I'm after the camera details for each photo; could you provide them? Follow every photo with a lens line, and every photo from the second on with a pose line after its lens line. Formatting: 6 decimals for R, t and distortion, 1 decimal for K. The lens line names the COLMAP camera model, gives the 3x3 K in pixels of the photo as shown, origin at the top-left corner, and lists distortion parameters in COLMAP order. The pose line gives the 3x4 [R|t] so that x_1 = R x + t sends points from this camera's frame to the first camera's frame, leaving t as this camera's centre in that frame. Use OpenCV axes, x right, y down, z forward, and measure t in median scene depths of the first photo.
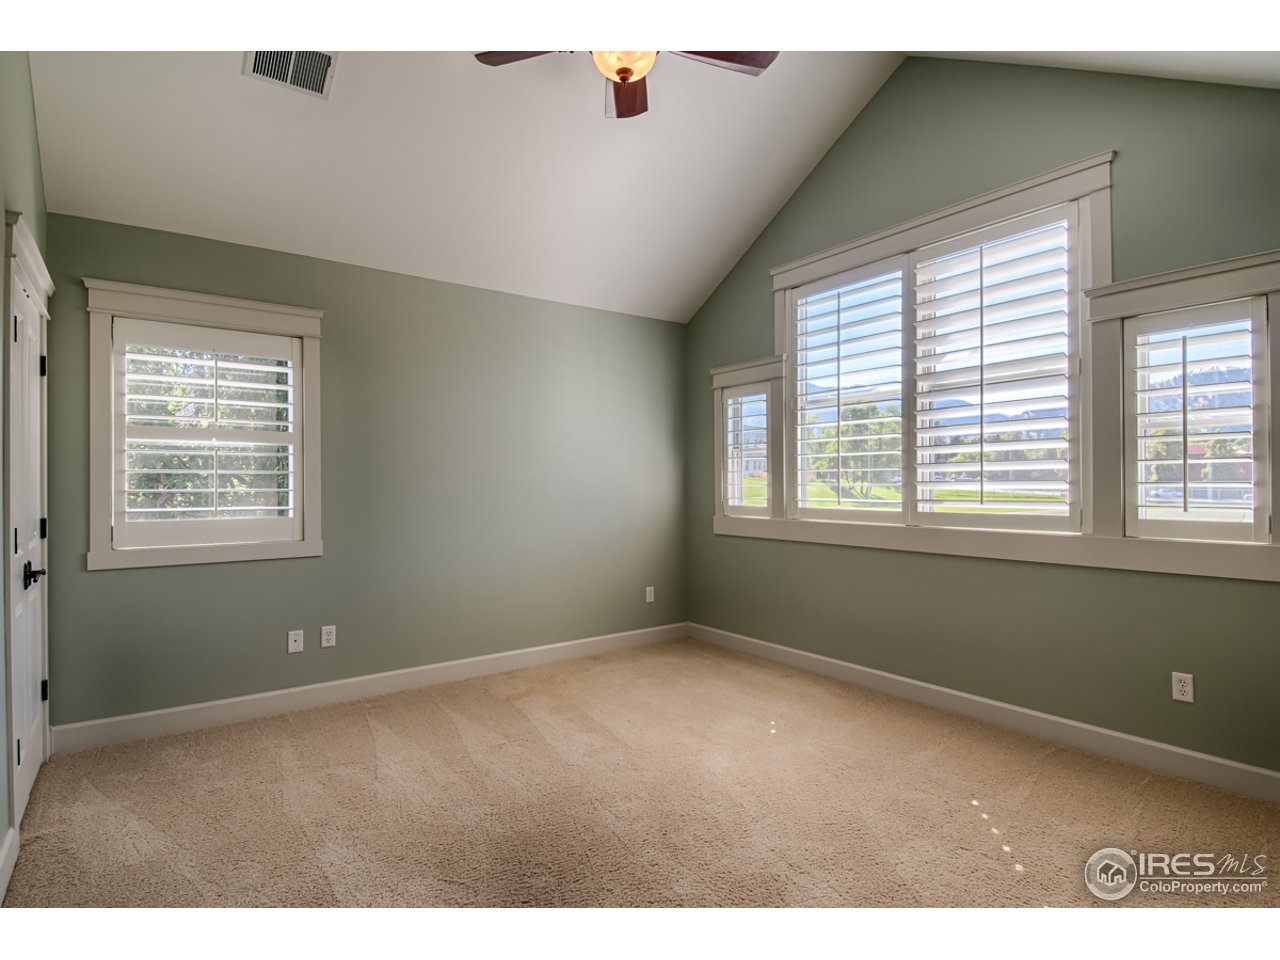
lens RADIAL K [[670.6, 0, 635.1], [0, 670.6, 483.1], [0, 0, 1]] dist [0.065297, -0.053944]
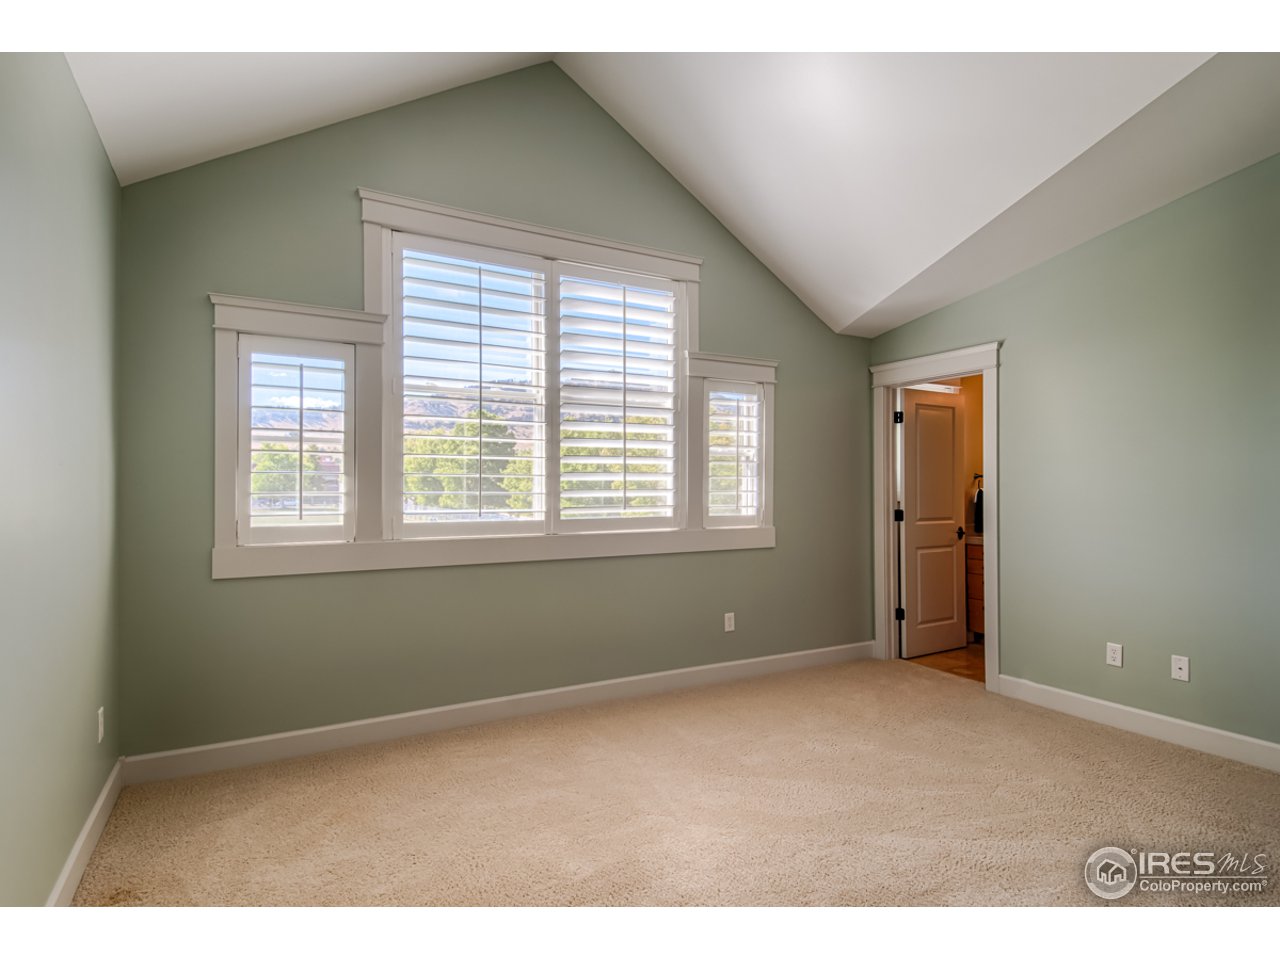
lens RADIAL K [[670.6, 0, 635.1], [0, 670.6, 483.1], [0, 0, 1]] dist [0.065297, -0.053944]
pose [[0.126321, 0.016179, 0.991857, -0.551846], [0.001286, 0.999863, -0.016474, 0.004483], [-0.991989, 0.003357, 0.126283, 0.748787]]
